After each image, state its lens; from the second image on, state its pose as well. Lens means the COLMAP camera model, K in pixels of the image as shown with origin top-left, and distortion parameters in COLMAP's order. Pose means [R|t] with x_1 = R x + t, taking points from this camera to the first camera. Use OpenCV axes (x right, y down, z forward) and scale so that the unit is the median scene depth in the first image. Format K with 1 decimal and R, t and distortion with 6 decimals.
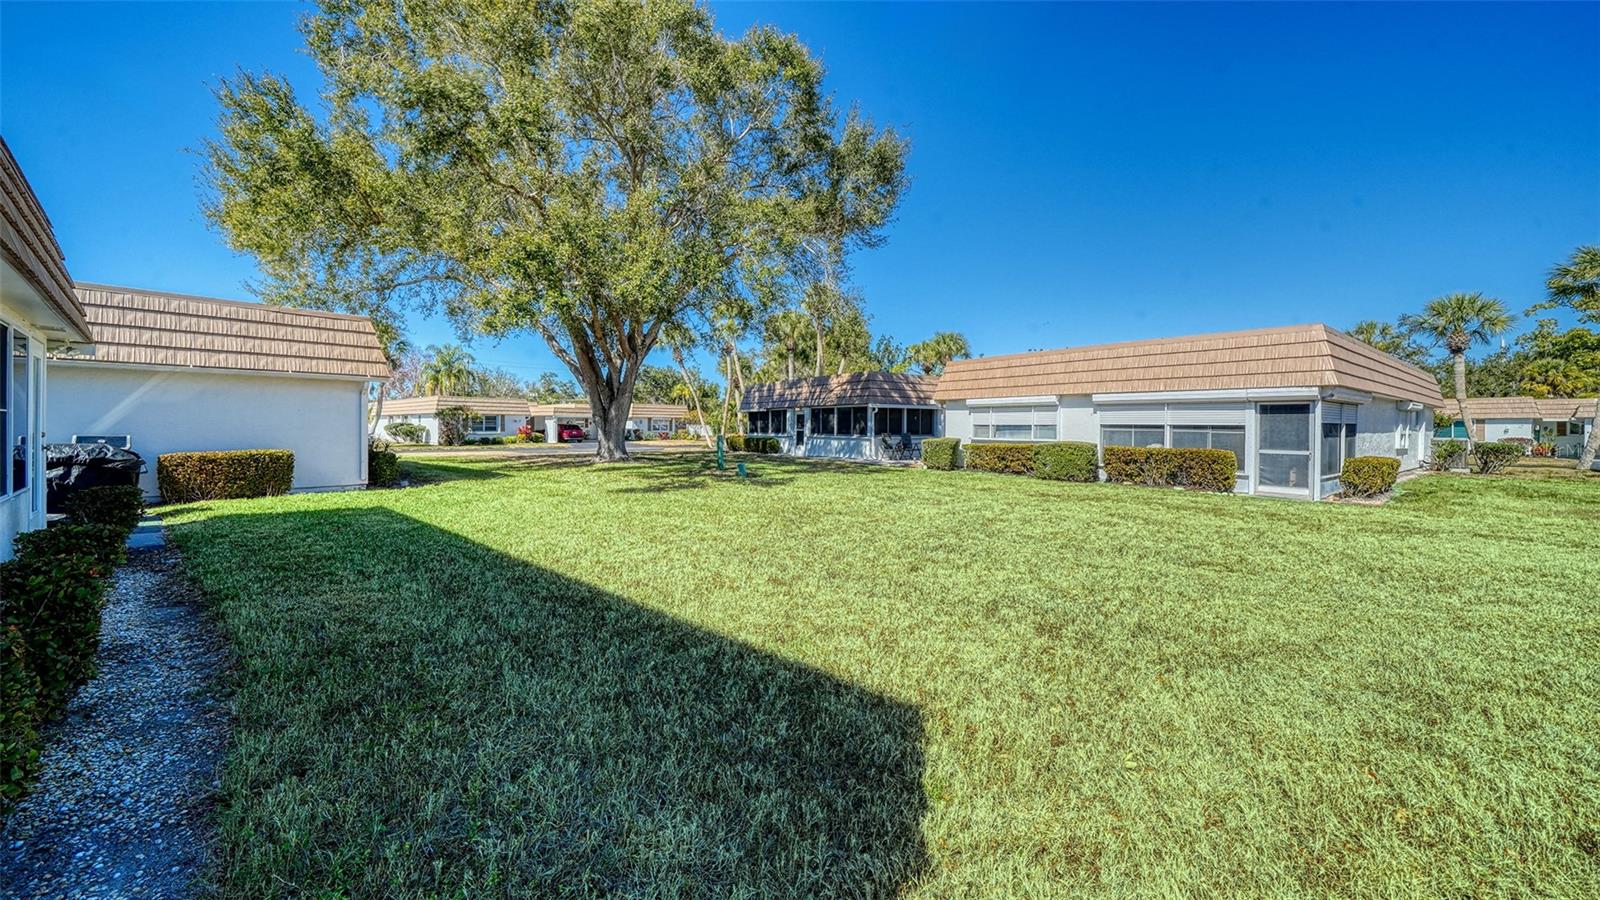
lens RADIAL K [[558.1, 0, 805.0], [0, 558.1, 434.6], [0, 0, 1]] dist [-0.000616, -0.000016]
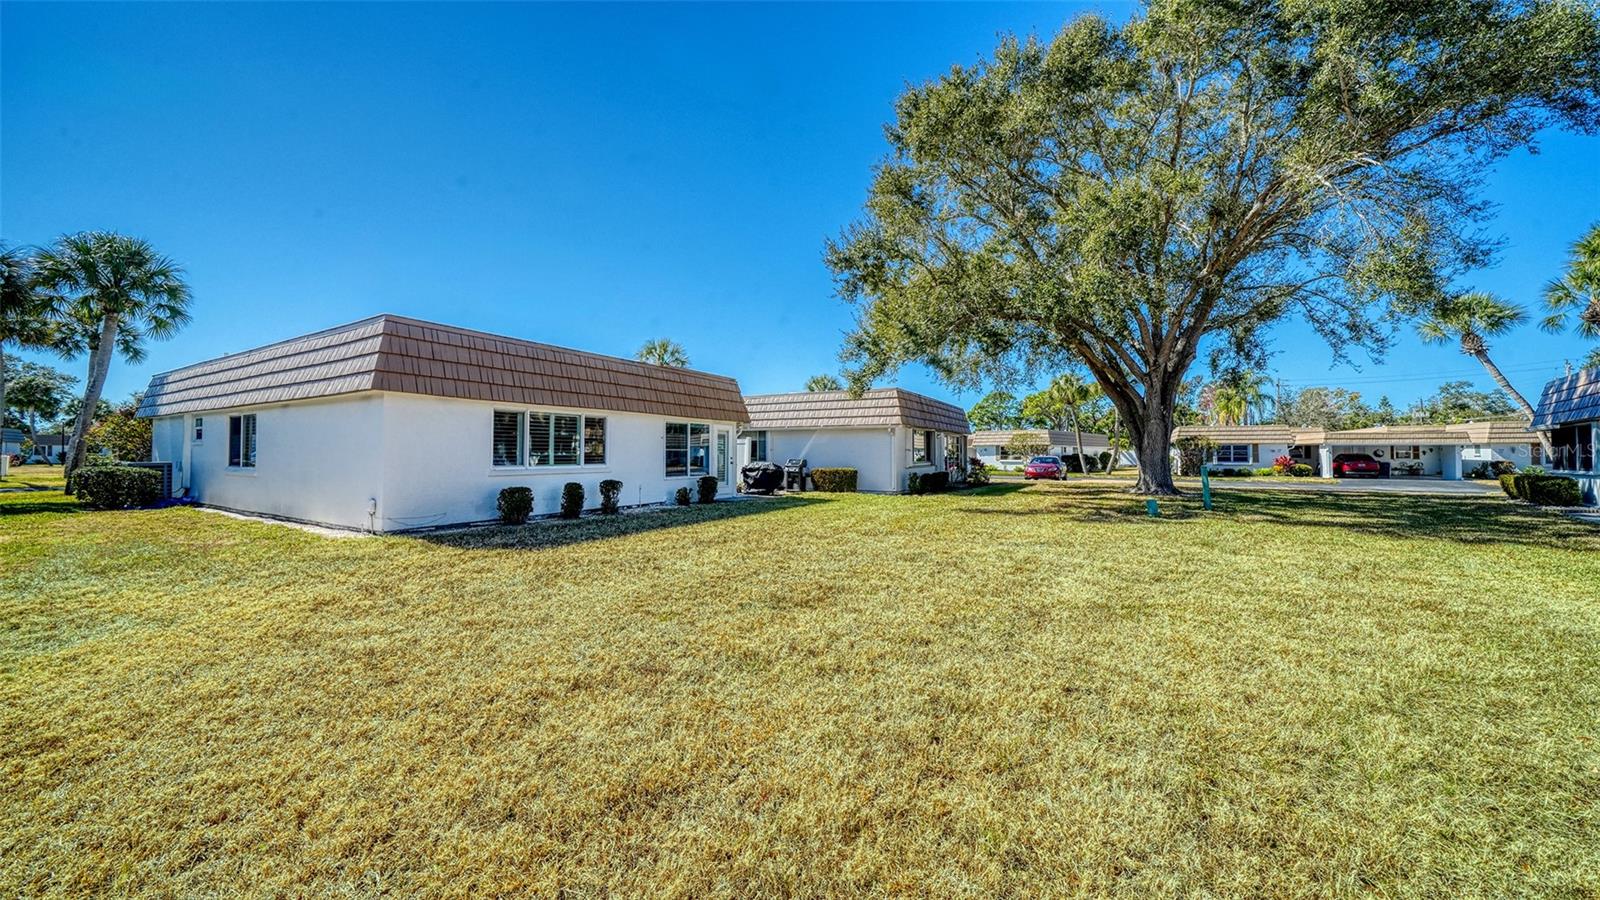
lens RADIAL K [[558.1, 0, 801.6], [0, 558.1, 448.0], [0, 0, 1]] dist [-0.000616, -0.000016]
pose [[0.189858, -0.013115, -0.981724, 0.205905], [-0.017273, 0.999711, -0.016696, -0.001266], [0.981660, 0.020127, 0.189577, 0.121951]]
